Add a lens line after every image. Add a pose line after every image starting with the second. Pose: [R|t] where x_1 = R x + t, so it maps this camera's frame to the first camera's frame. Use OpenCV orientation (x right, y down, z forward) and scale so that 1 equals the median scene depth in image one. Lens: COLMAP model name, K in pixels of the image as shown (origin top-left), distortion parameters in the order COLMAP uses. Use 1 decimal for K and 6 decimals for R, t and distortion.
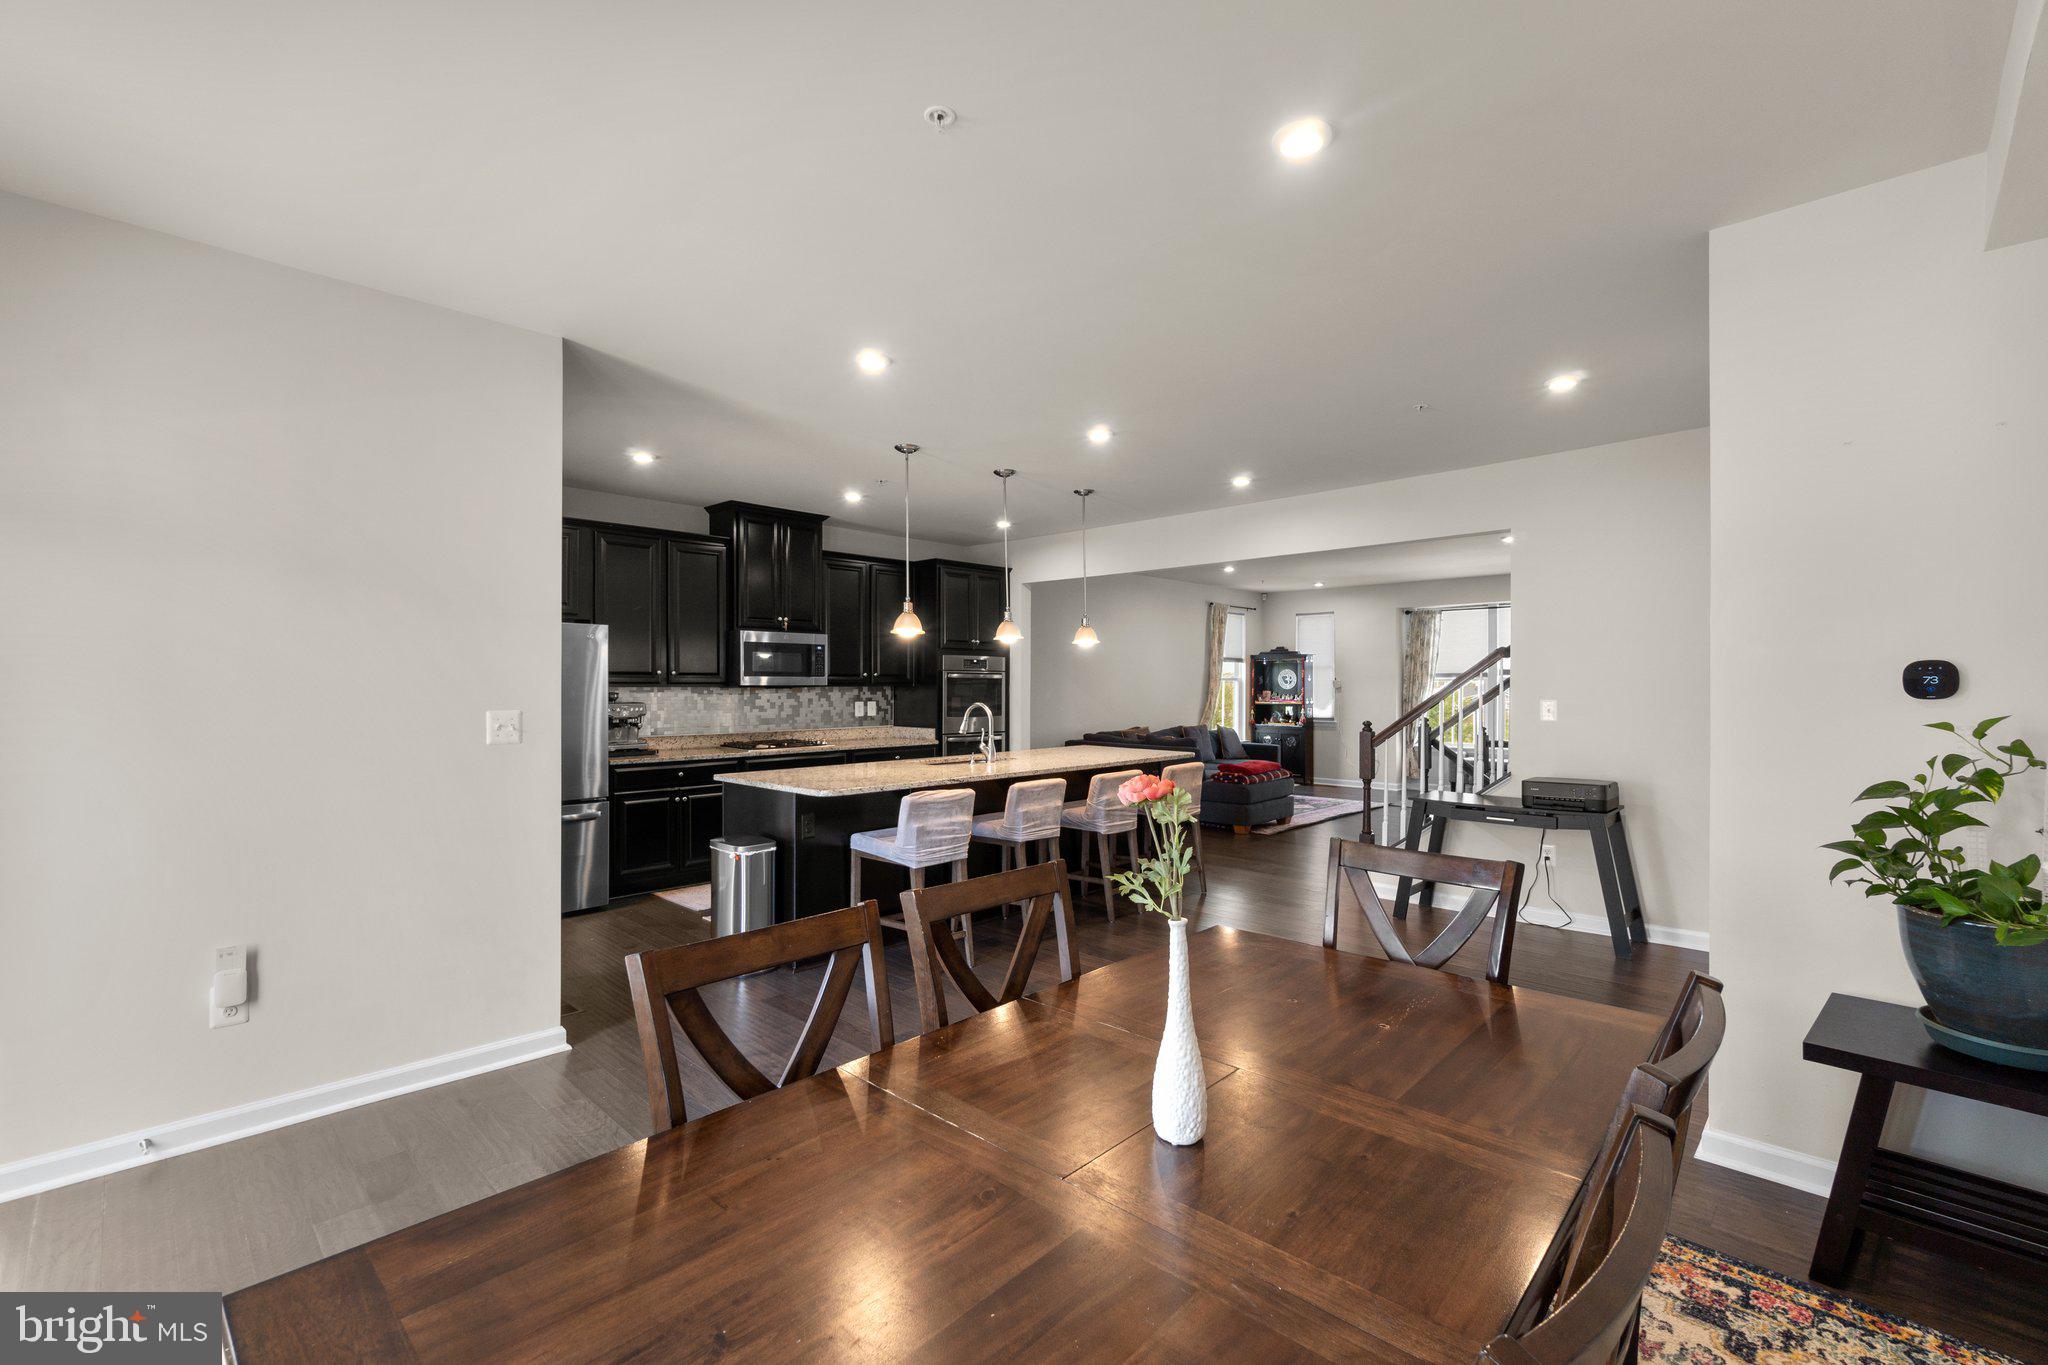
lens RADIAL K [[887.3, 0, 1052.6], [0, 887.3, 686.7], [0, 0, 1]] dist [-0.000469, -0.000010]
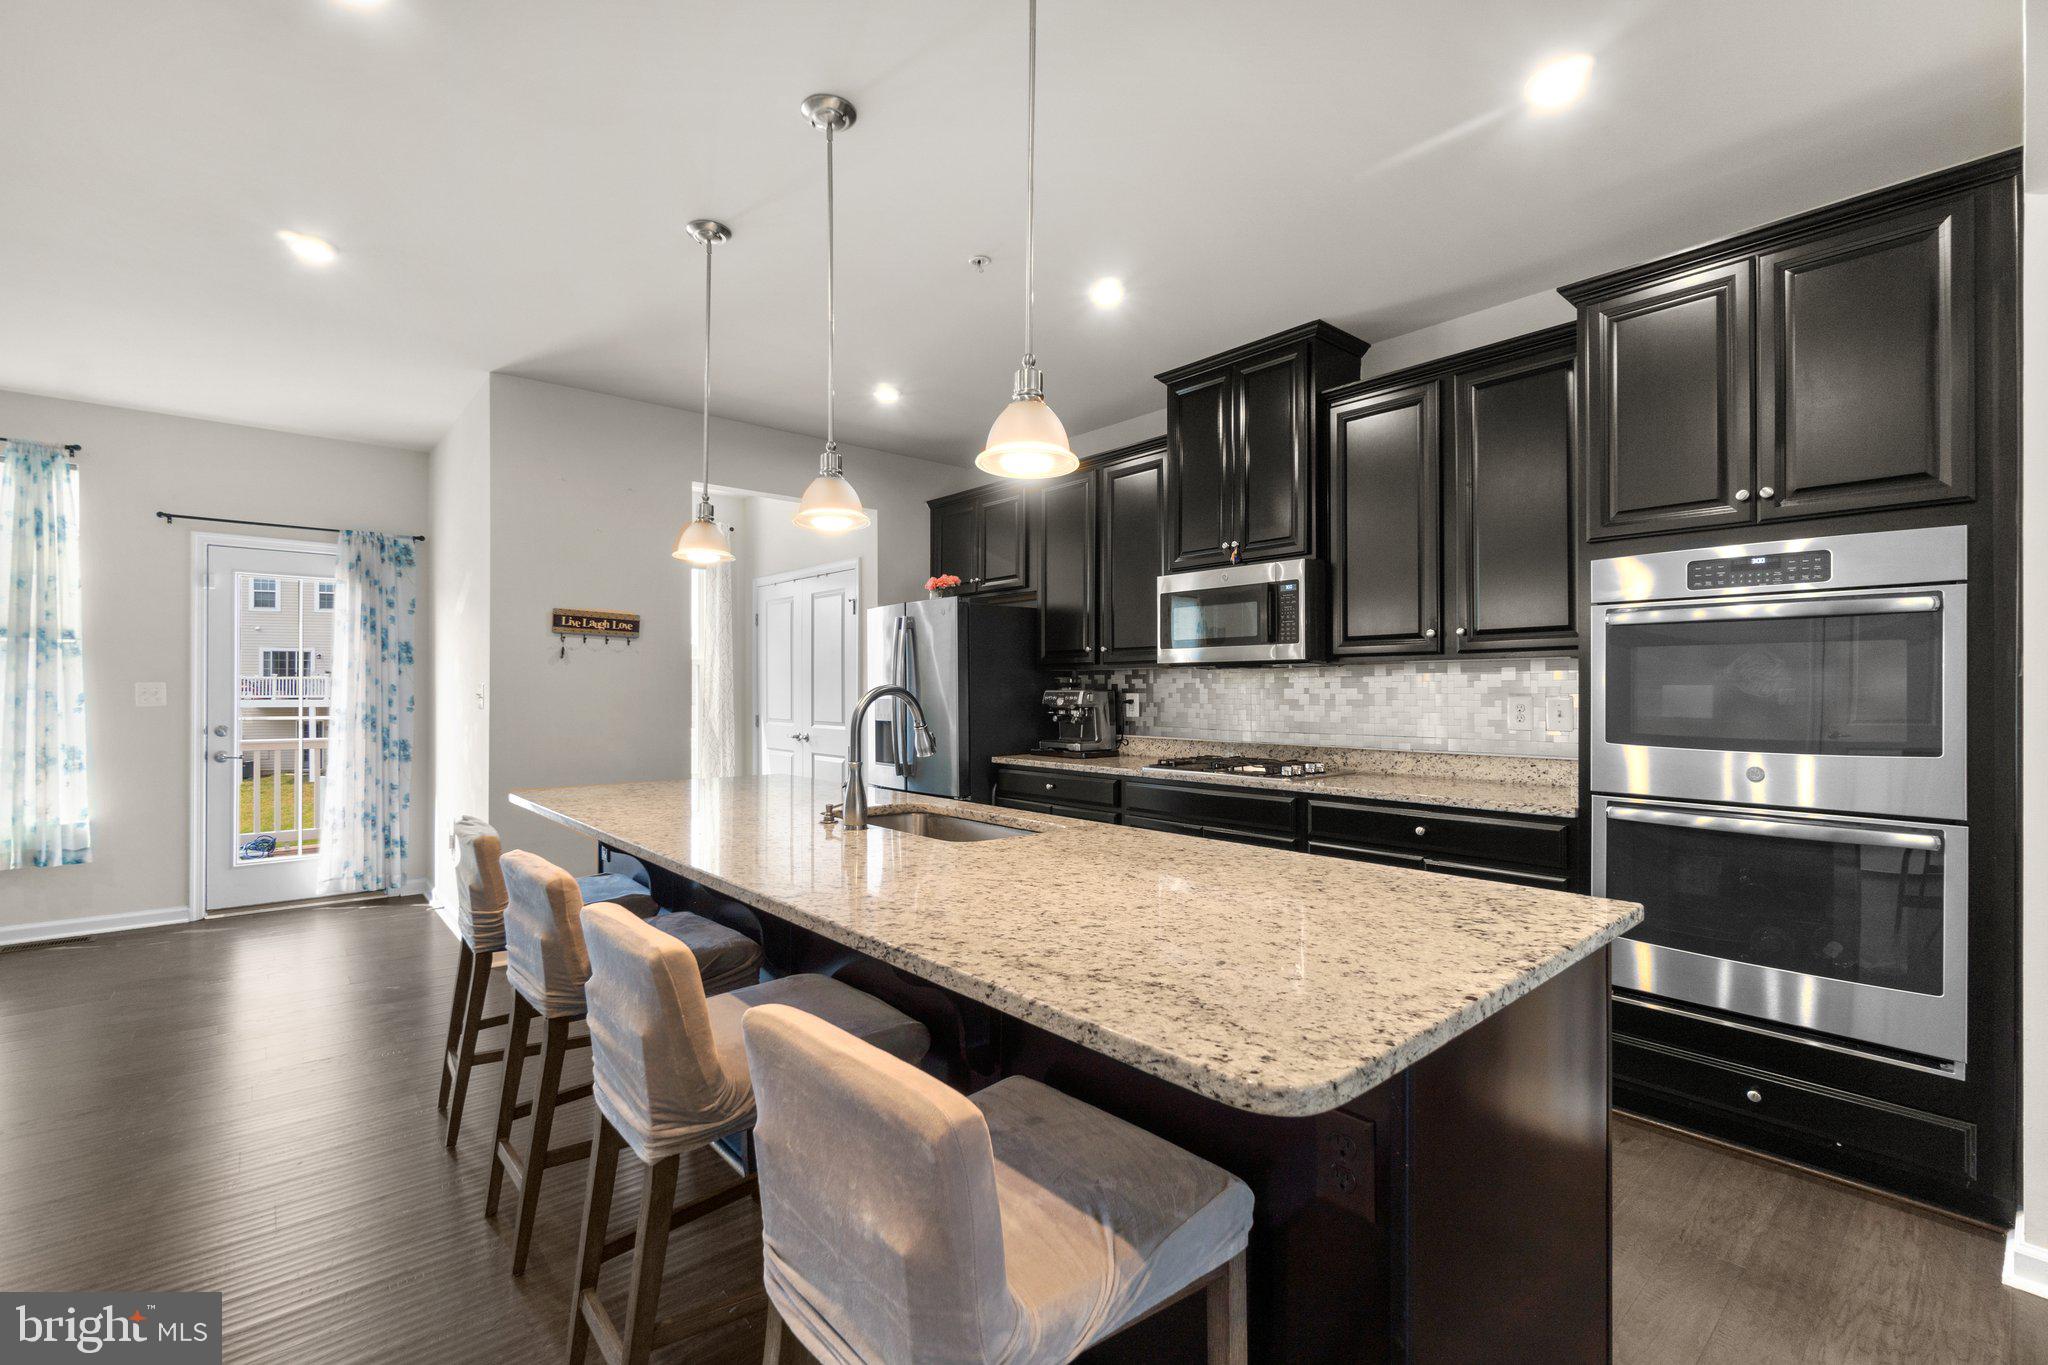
lens RADIAL K [[886.5, 0, 1015.8], [0, 886.5, 687.5], [0, 0, 1]] dist [-0.010461, 0.000543]
pose [[-0.107465, -0.002512, -0.994206, 0.249892], [-0.000772, 0.999997, -0.002443, 0.014781], [0.994209, 0.000505, -0.107467, 0.851138]]
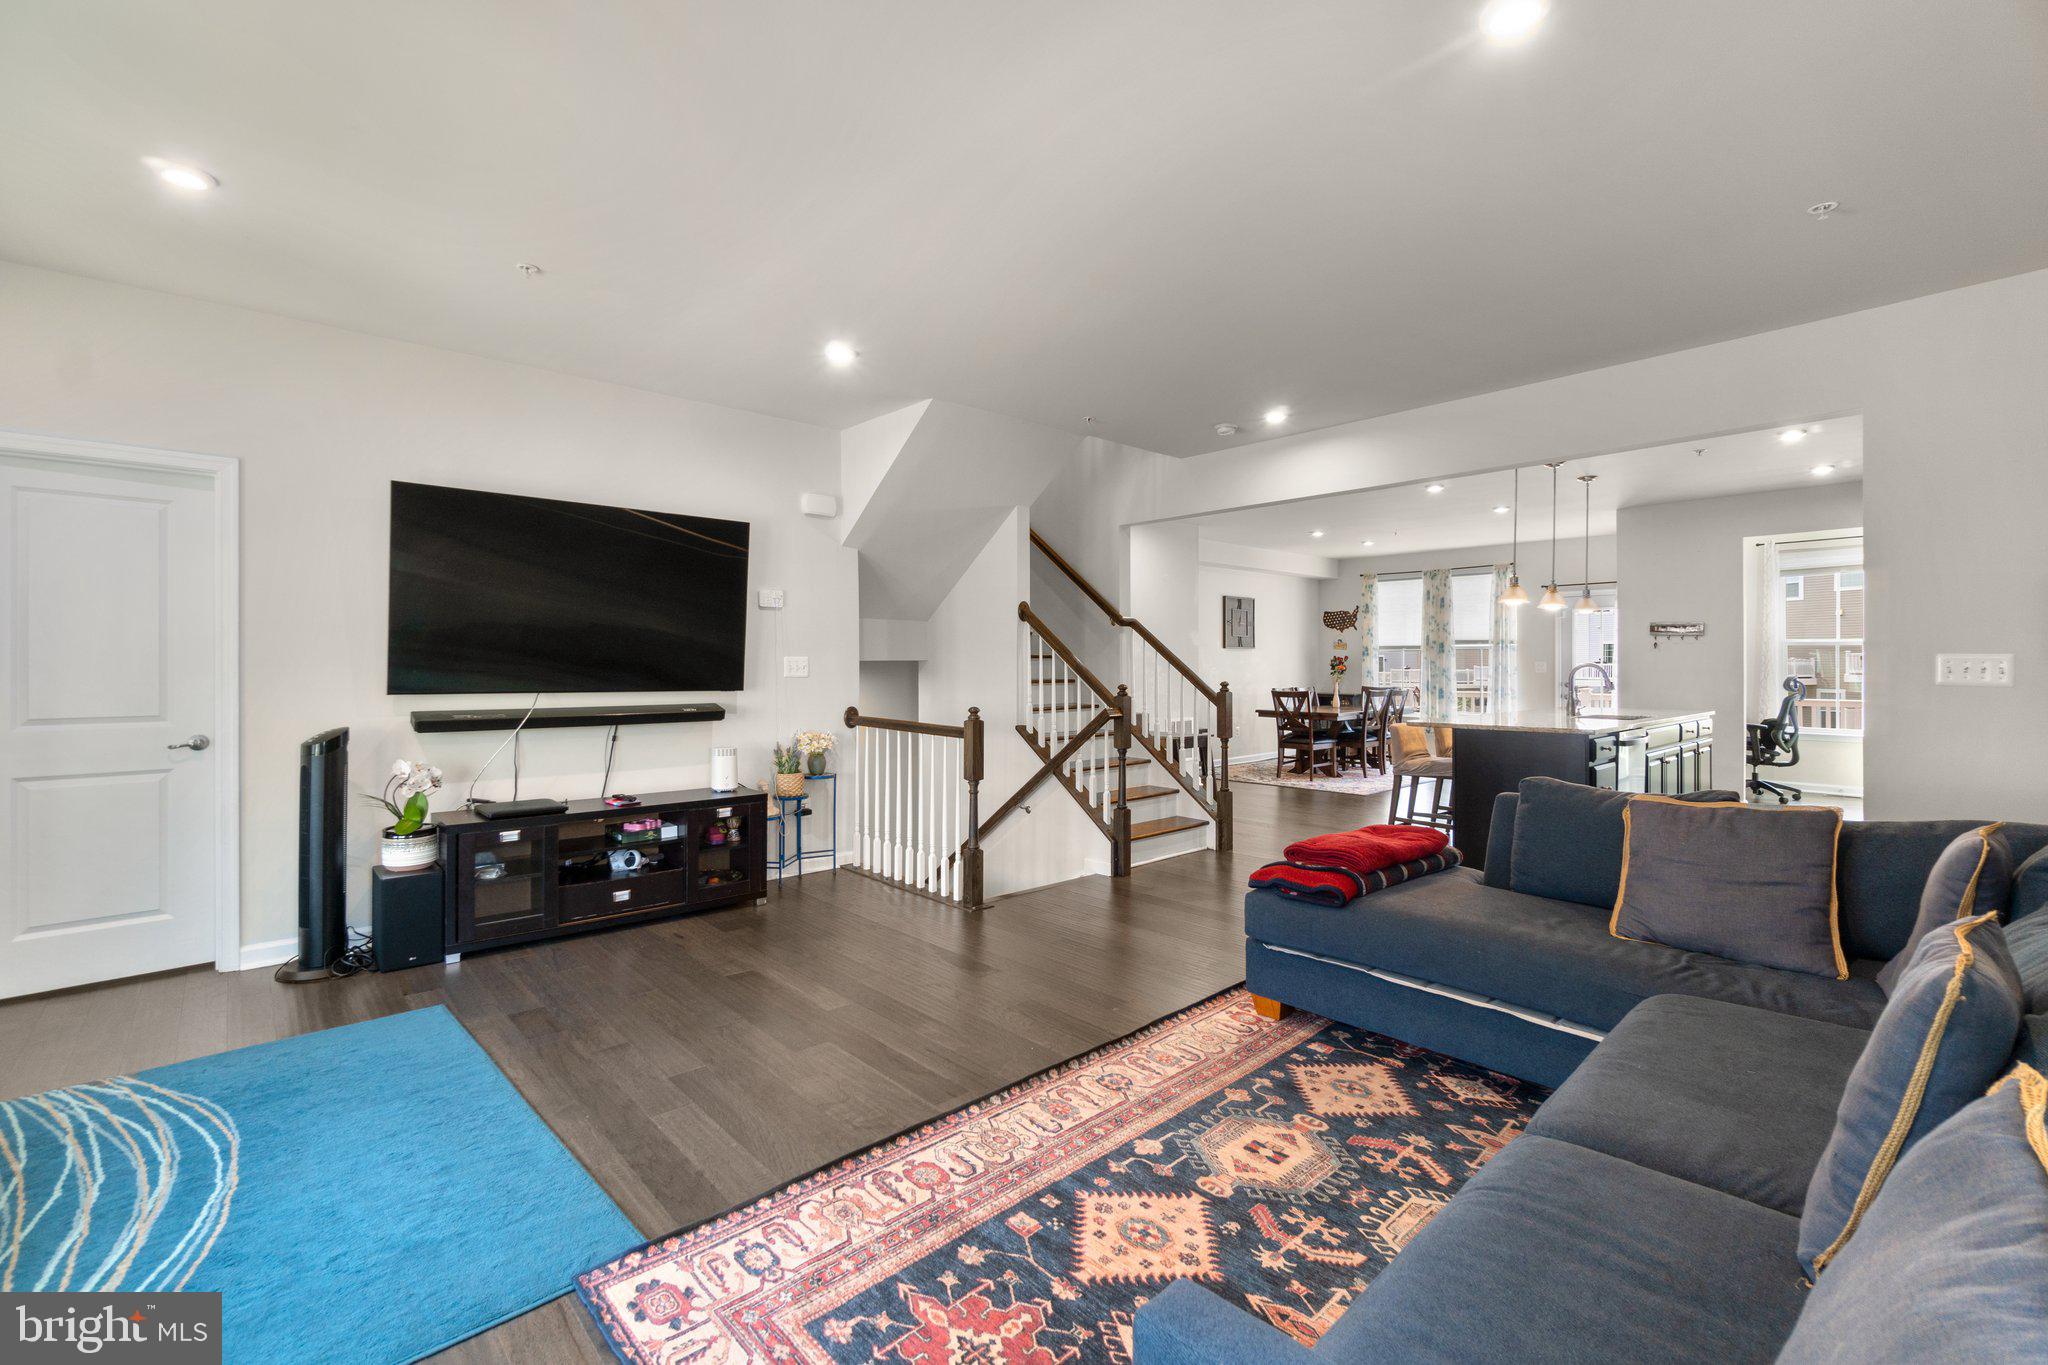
lens RADIAL K [[873.3, 0, 1028.8], [0, 873.3, 663.9], [0, 0, 1]] dist [0.000067, 0.000163]
pose [[-0.995607, 0.000986, 0.093621, 0.381277], [0.000930, 0.999999, -0.000642, 0.013799], [-0.093621, -0.000552, -0.995608, 1.641121]]
